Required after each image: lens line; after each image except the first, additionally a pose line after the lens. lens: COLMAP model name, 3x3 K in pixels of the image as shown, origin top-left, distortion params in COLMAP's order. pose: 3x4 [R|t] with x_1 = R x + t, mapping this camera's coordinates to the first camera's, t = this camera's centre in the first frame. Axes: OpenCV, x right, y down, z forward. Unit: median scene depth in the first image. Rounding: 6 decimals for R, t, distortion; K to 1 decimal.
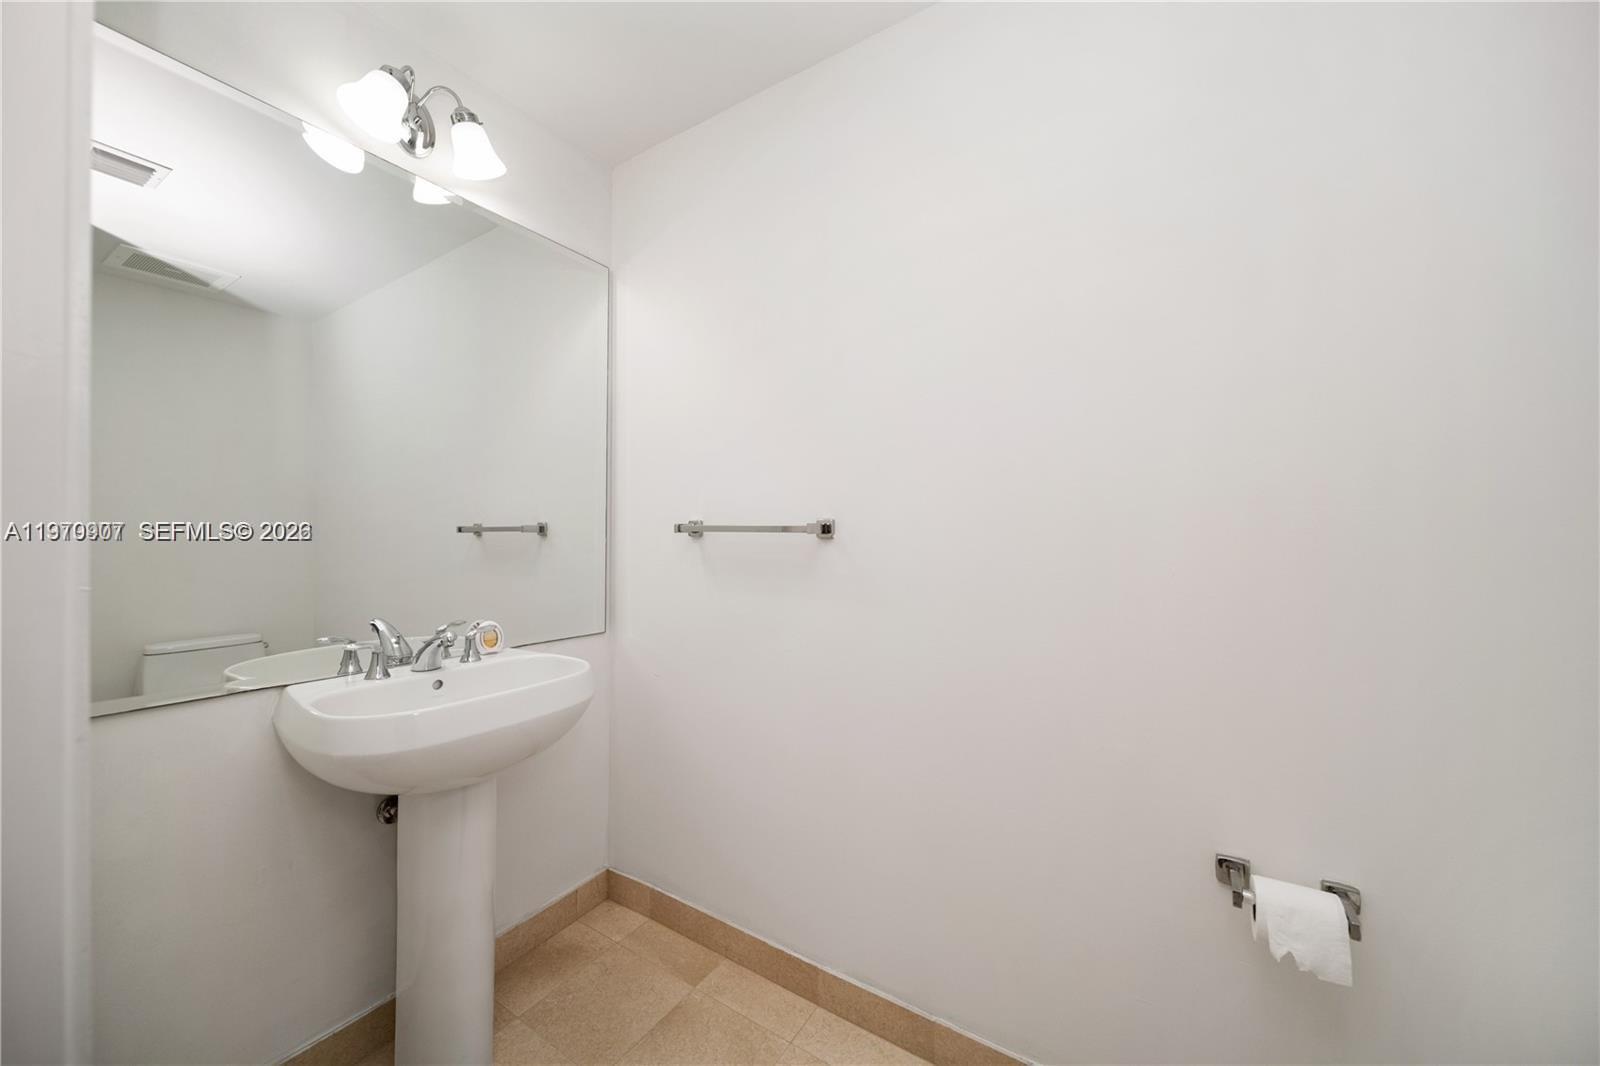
lens RADIAL K [[571.4, 0, 799.9], [0, 571.4, 532.6], [0, 0, 1]] dist [-0.000283, -0.000612]
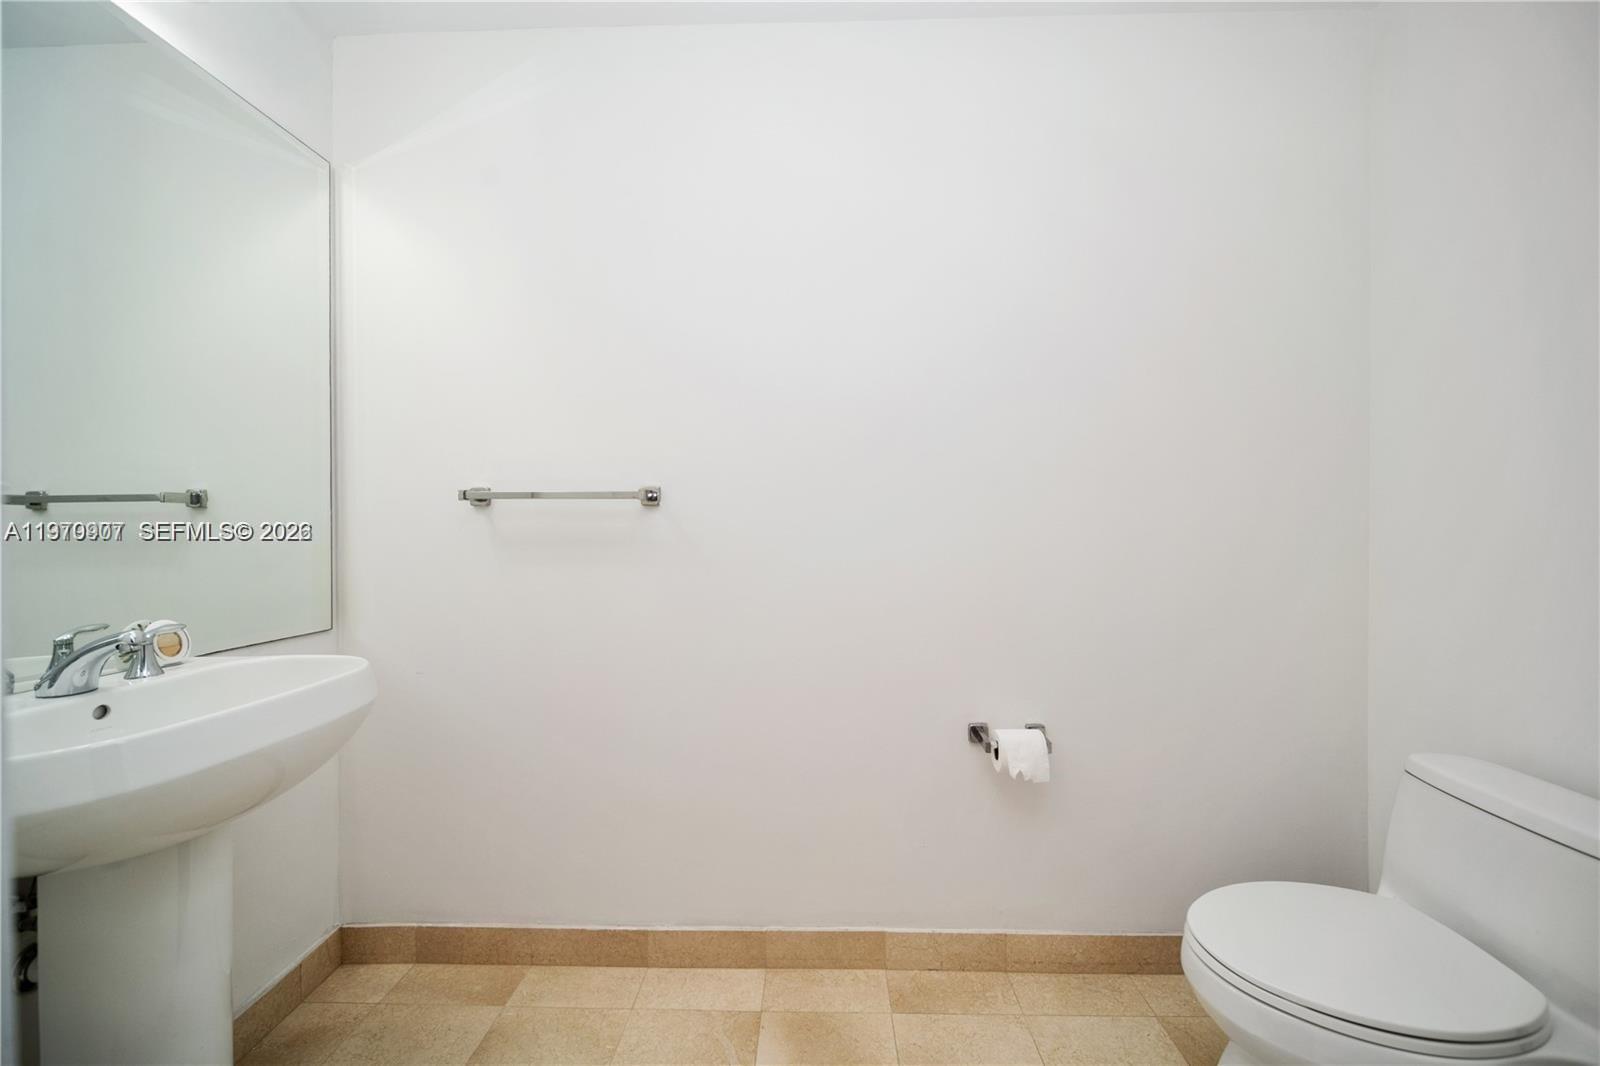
lens RADIAL K [[571.4, 0, 808.9], [0, 571.4, 529.7], [0, 0, 1]] dist [-0.000283, -0.000612]
pose [[0.859497, -0.011459, 0.511012, -0.221506], [0.005526, 0.999899, 0.013128, 0.039437], [-0.511110, -0.008459, 0.859473, -0.008062]]
